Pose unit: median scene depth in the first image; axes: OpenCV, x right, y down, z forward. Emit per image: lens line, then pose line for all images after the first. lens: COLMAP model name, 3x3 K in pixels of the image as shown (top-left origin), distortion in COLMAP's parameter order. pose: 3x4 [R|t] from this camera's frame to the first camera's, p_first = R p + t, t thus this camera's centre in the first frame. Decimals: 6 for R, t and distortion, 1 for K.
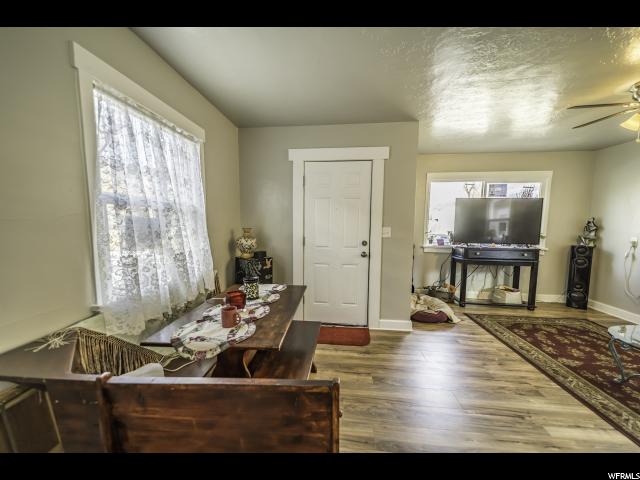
lens RADIAL K [[239.7, 0, 317.8], [0, 239.7, 243.0], [0, 0, 1]] dist [0.027131, -0.011845]
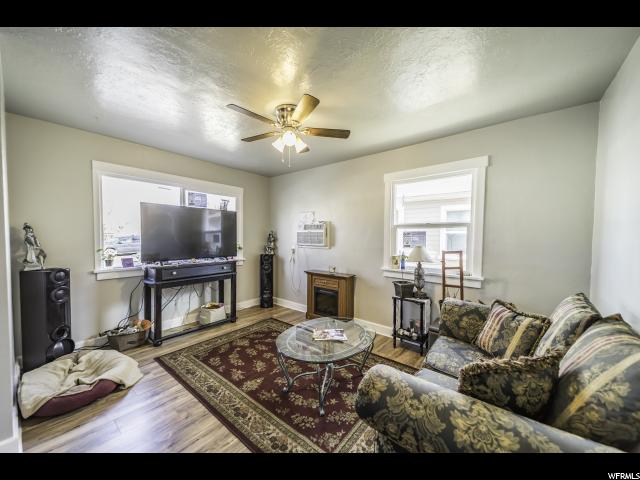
lens RADIAL K [[239.7, 0, 317.8], [0, 239.7, 243.0], [0, 0, 1]] dist [0.027131, -0.011845]
pose [[0.544794, -0.031406, 0.837981, 0.244513], [0.072230, 0.997342, -0.009580, -0.014534], [-0.835453, 0.065746, 0.545615, 0.148080]]
